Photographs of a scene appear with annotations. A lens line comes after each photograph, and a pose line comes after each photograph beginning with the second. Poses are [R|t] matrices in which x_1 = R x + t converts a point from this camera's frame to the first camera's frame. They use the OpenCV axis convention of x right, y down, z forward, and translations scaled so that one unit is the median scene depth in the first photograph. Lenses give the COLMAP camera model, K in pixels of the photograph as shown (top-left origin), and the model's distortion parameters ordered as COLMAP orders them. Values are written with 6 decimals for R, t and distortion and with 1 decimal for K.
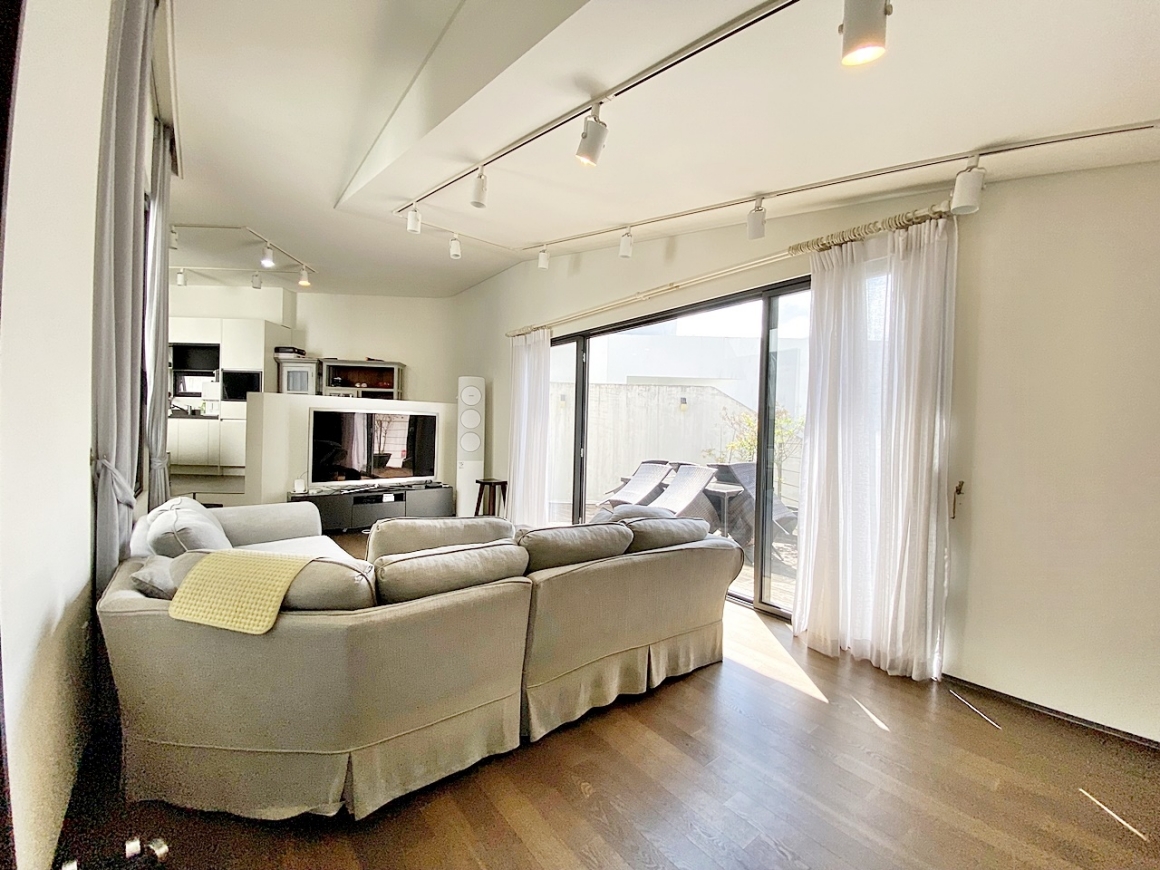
lens RADIAL K [[489.3, 0, 587.3], [0, 489.3, 430.3], [0, 0, 1]] dist [0.004027, -0.009569]
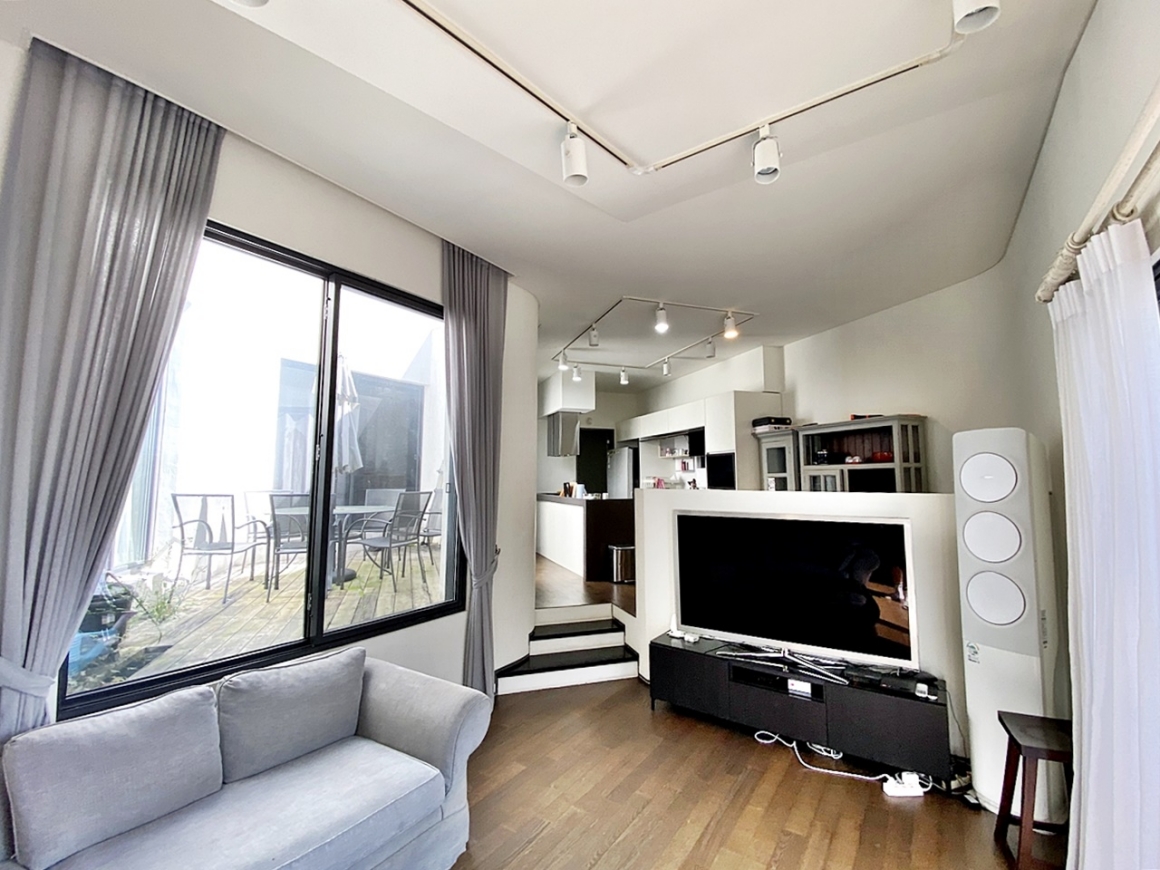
lens RADIAL K [[489.3, 0, 585.6], [0, 489.3, 428.9], [0, 0, 1]] dist [0.004027, -0.009569]
pose [[0.294772, -0.126102, -0.947211, 0.042322], [0.007731, 0.991537, -0.129597, -0.052948], [0.955536, 0.030878, 0.293252, 0.492529]]
